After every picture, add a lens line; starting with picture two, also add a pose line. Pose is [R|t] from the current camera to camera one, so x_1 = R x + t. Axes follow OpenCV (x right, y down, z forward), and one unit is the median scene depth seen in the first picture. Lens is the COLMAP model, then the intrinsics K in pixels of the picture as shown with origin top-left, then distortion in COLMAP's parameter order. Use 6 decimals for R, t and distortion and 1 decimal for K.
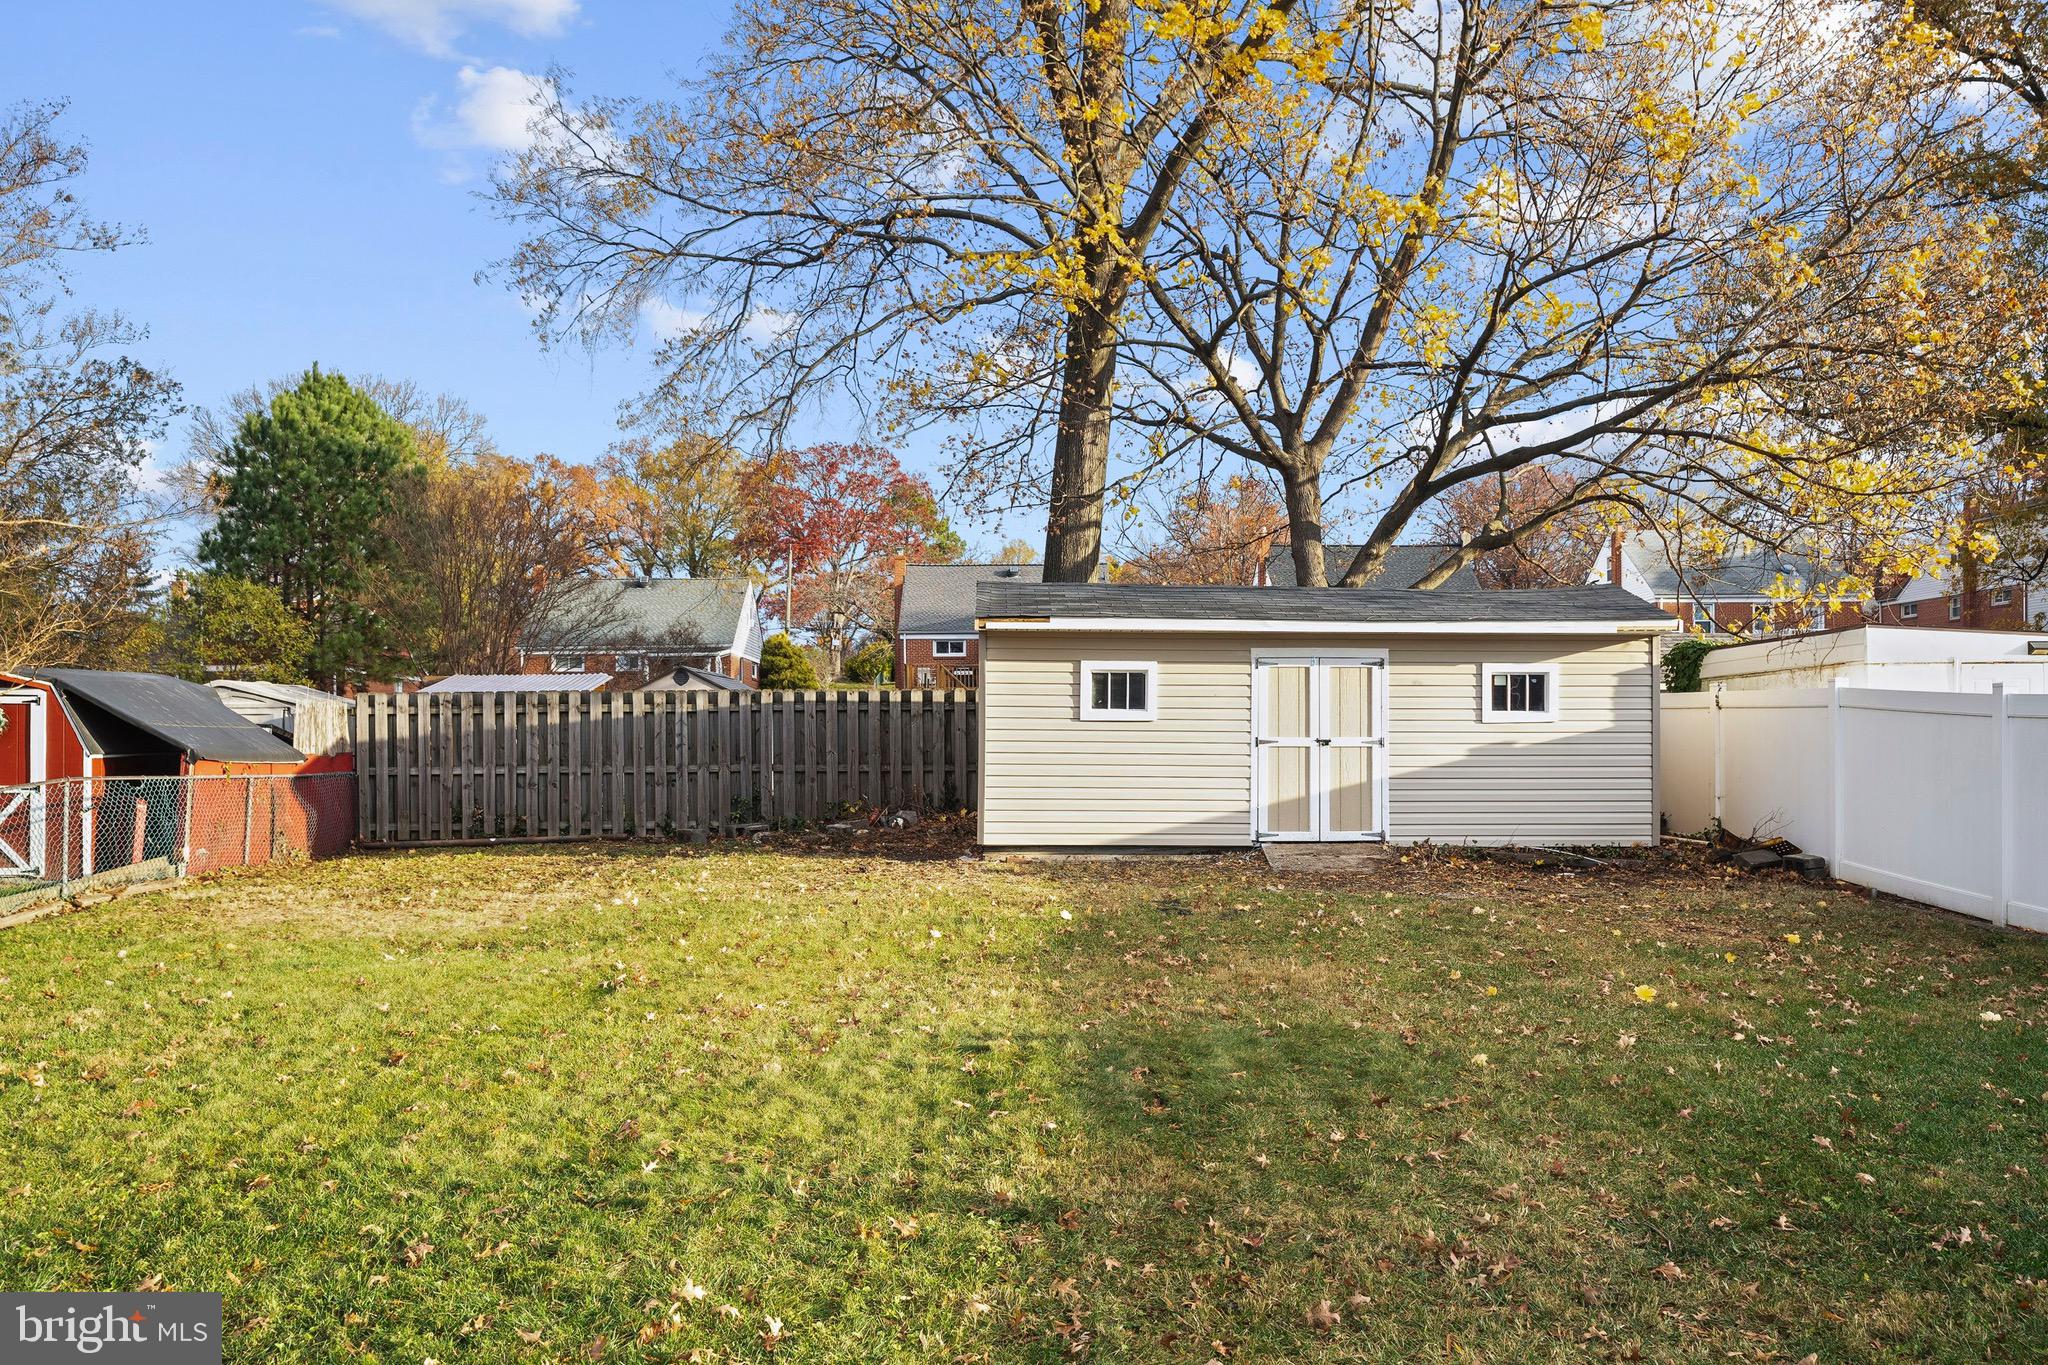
lens RADIAL K [[1574.6, 0, 1027.5], [0, 1574.6, 711.2], [0, 0, 1]] dist [-0.000407, -0.003786]
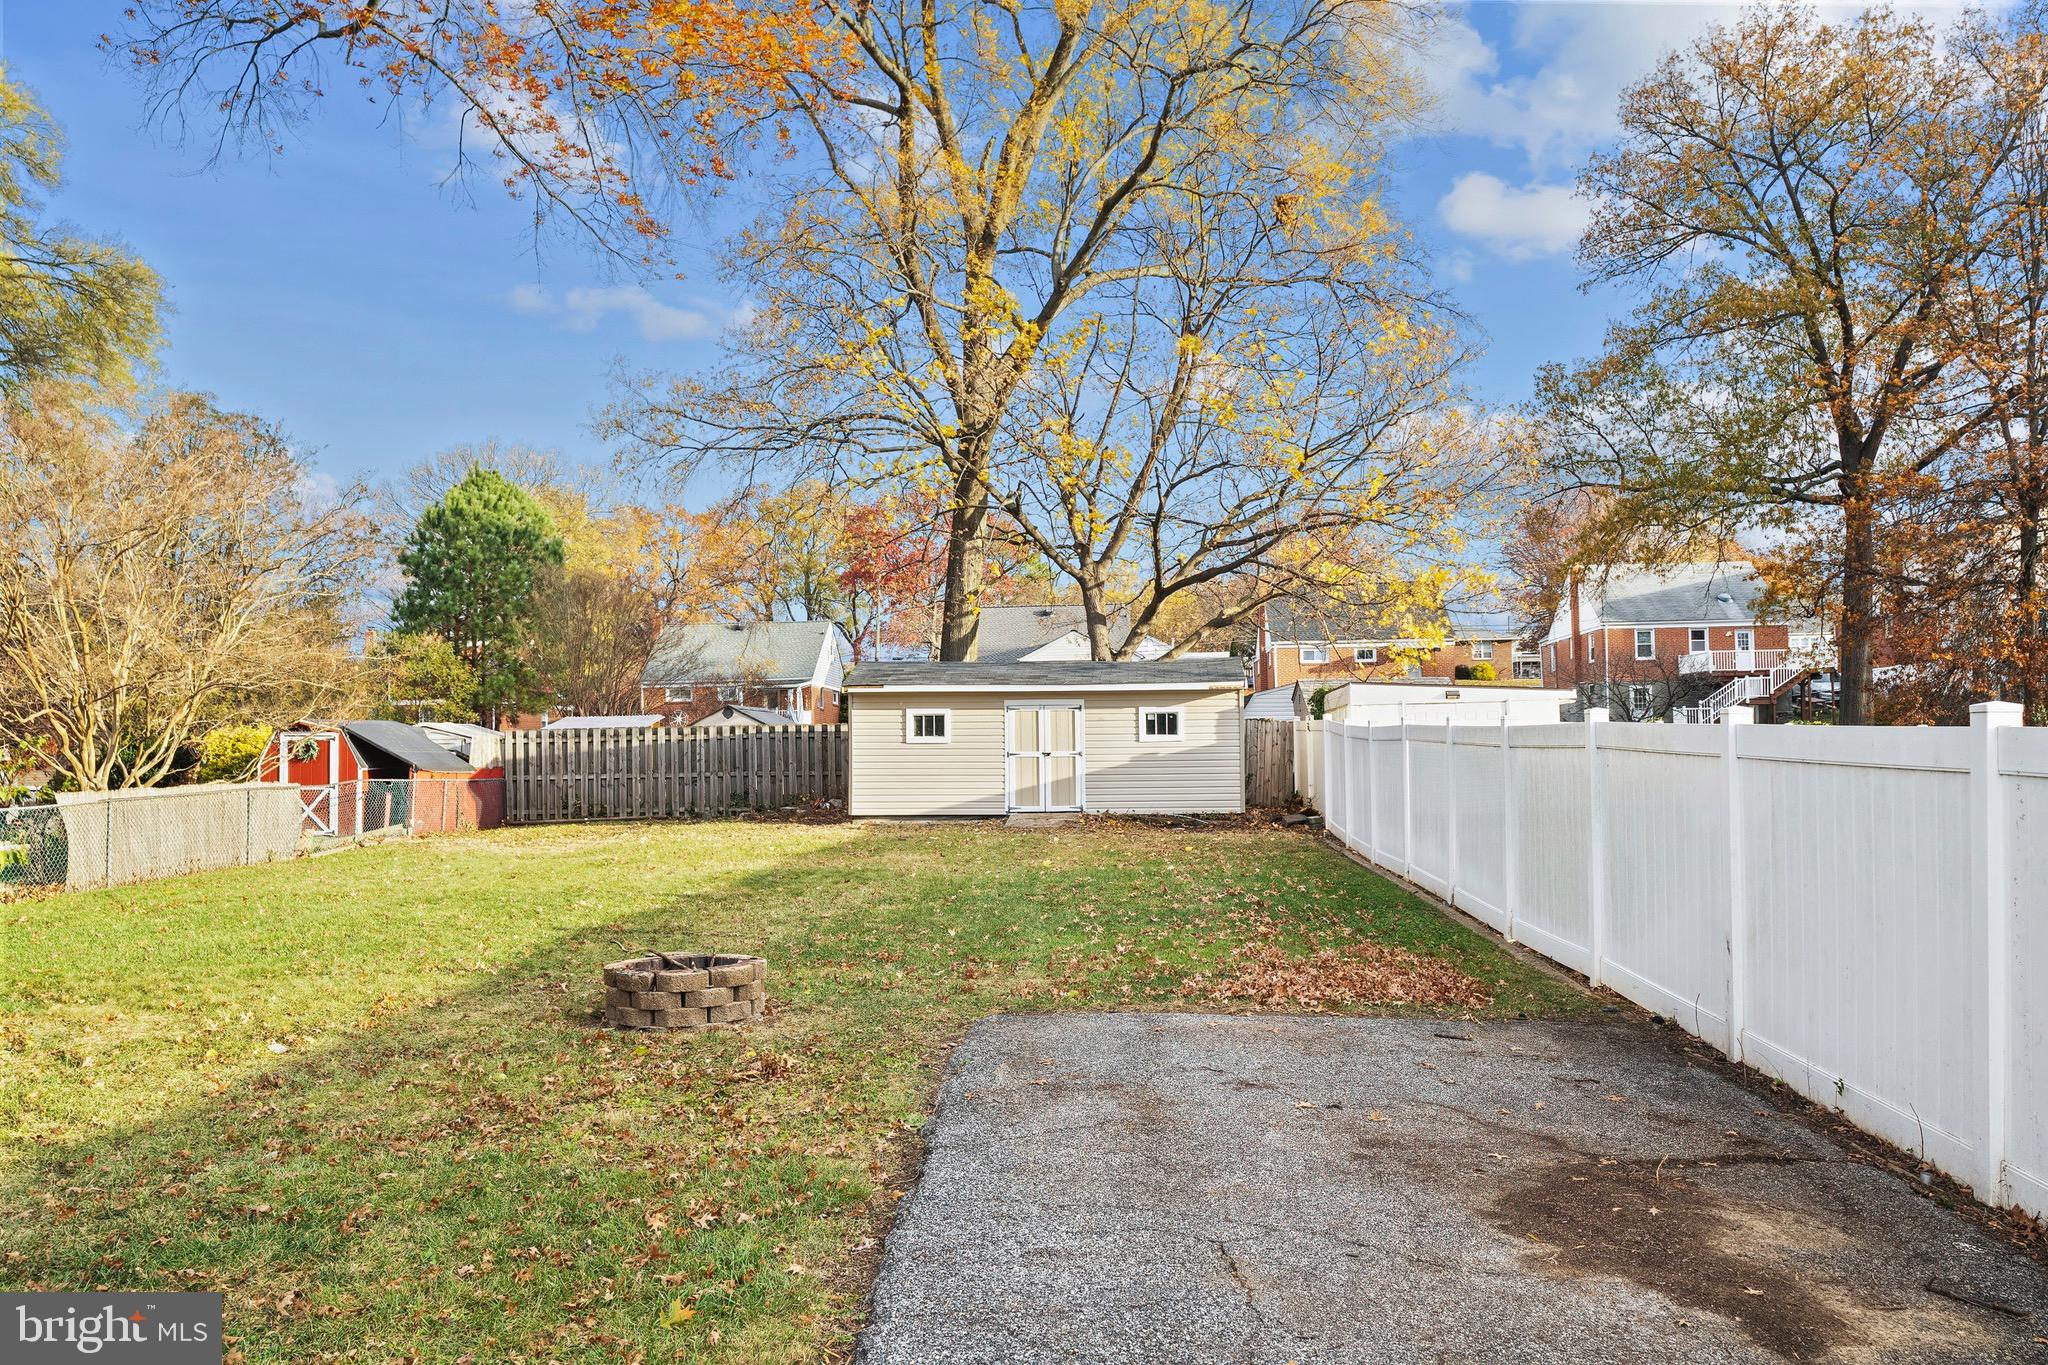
lens RADIAL K [[1537.6, 0, 1024.0], [0, 1537.6, 682.5], [0, 0, 1]] dist [-0.006854, -0.002225]
pose [[0.996496, -0.014164, -0.082437, 0.241518], [0.011823, 0.999515, -0.028815, -0.008366], [0.082805, 0.027739, 0.996180, -0.542615]]
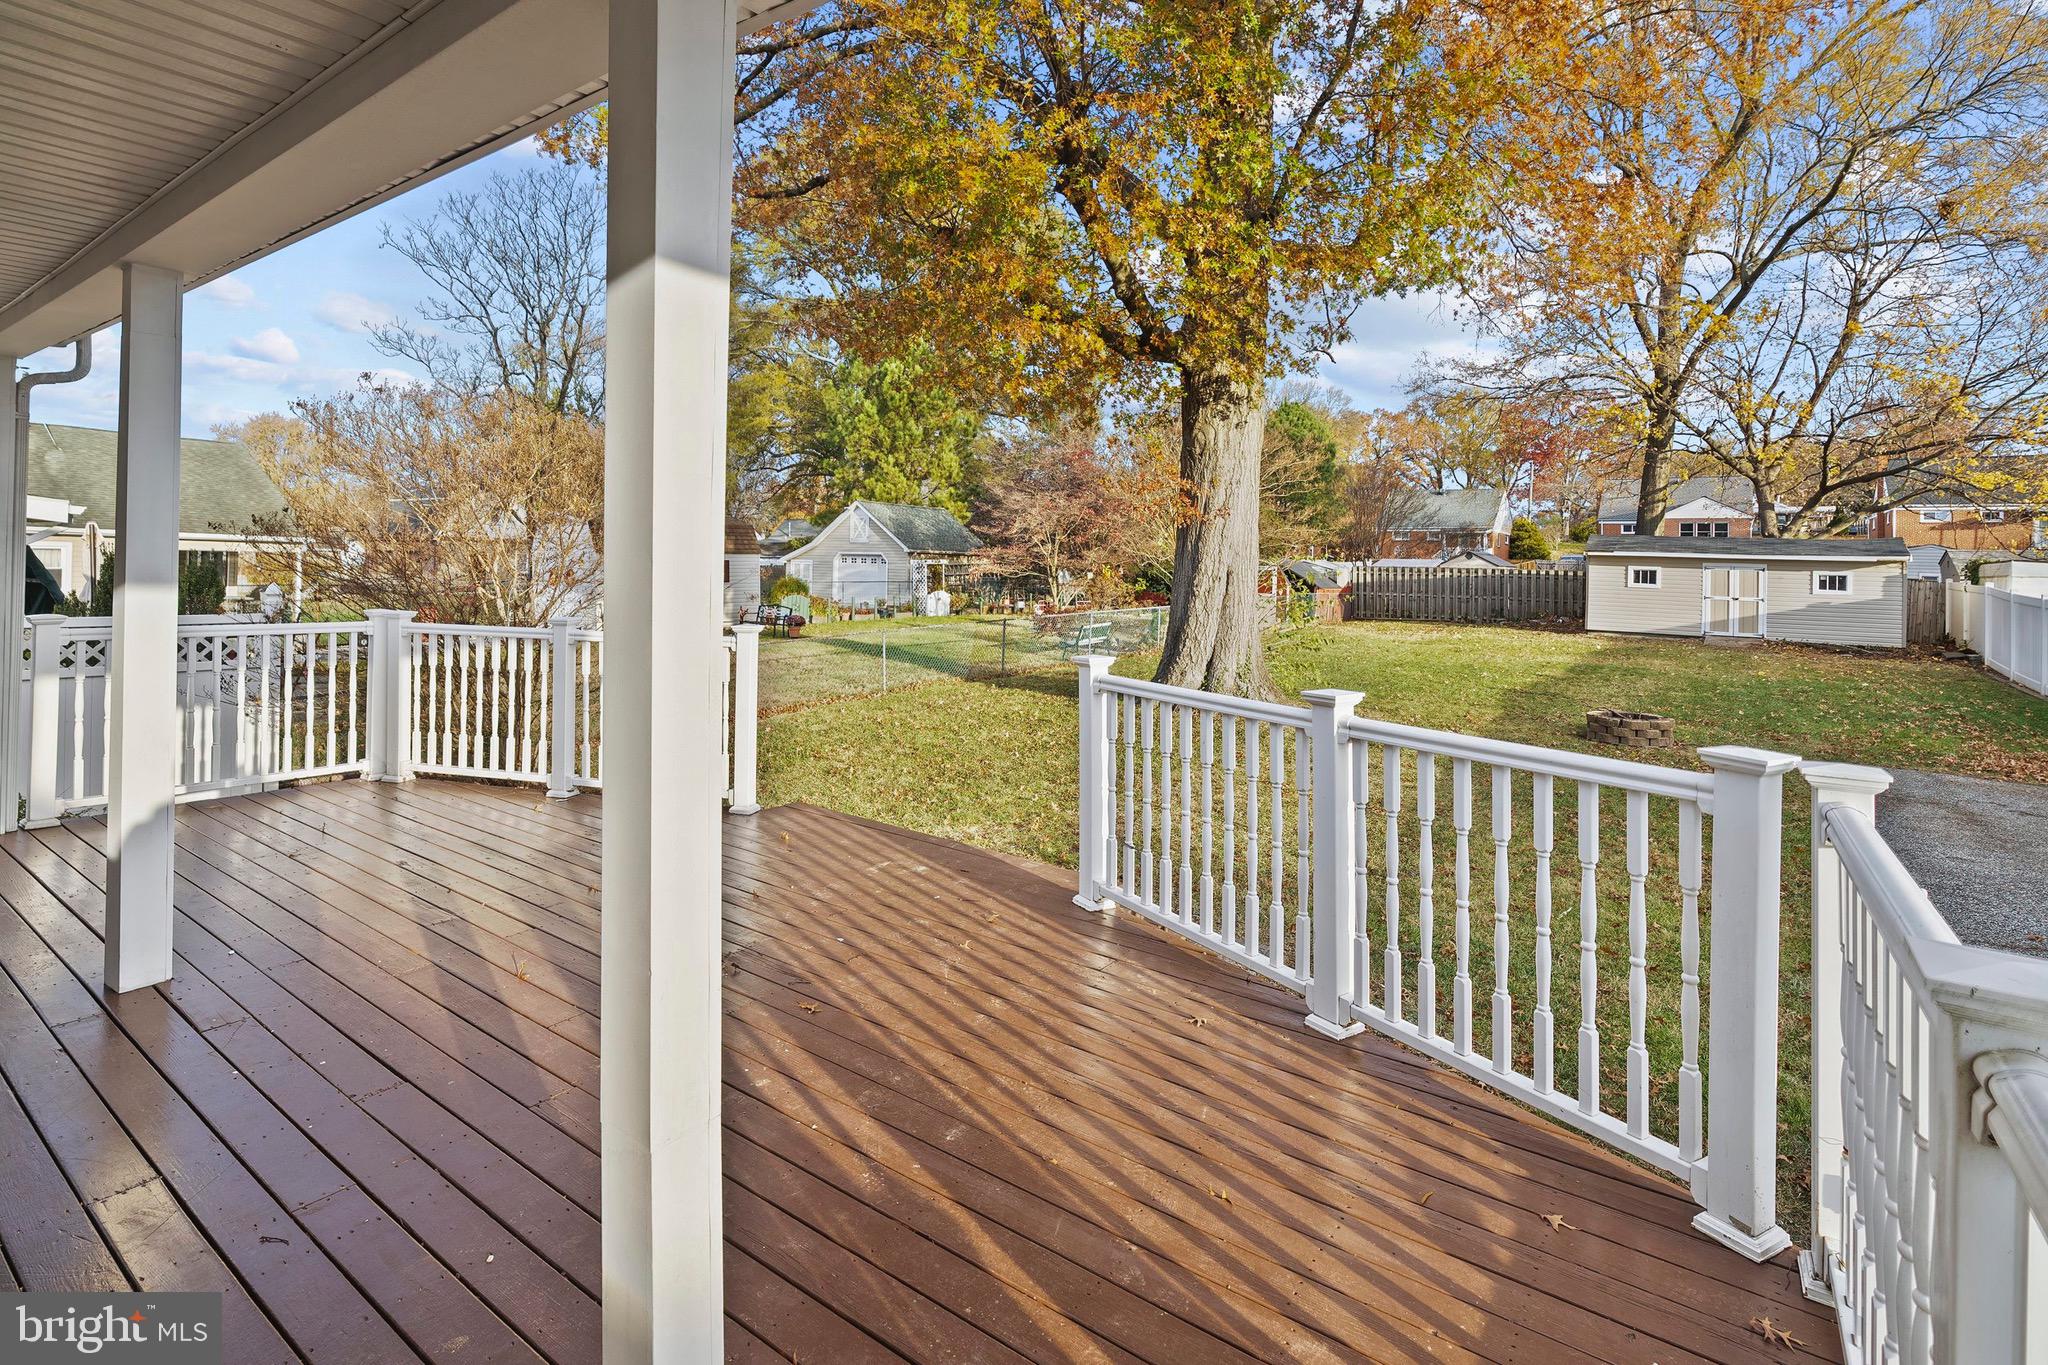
lens RADIAL K [[971.1, 0, 1023.7], [0, 971.1, 536.1], [0, 0, 1]] dist [-0.000965, -0.000080]
pose [[0.804316, 0.008441, -0.594141, 0.154695], [-0.016947, 0.999818, -0.008738, -0.041059], [0.593960, 0.017097, 0.804313, -0.819006]]
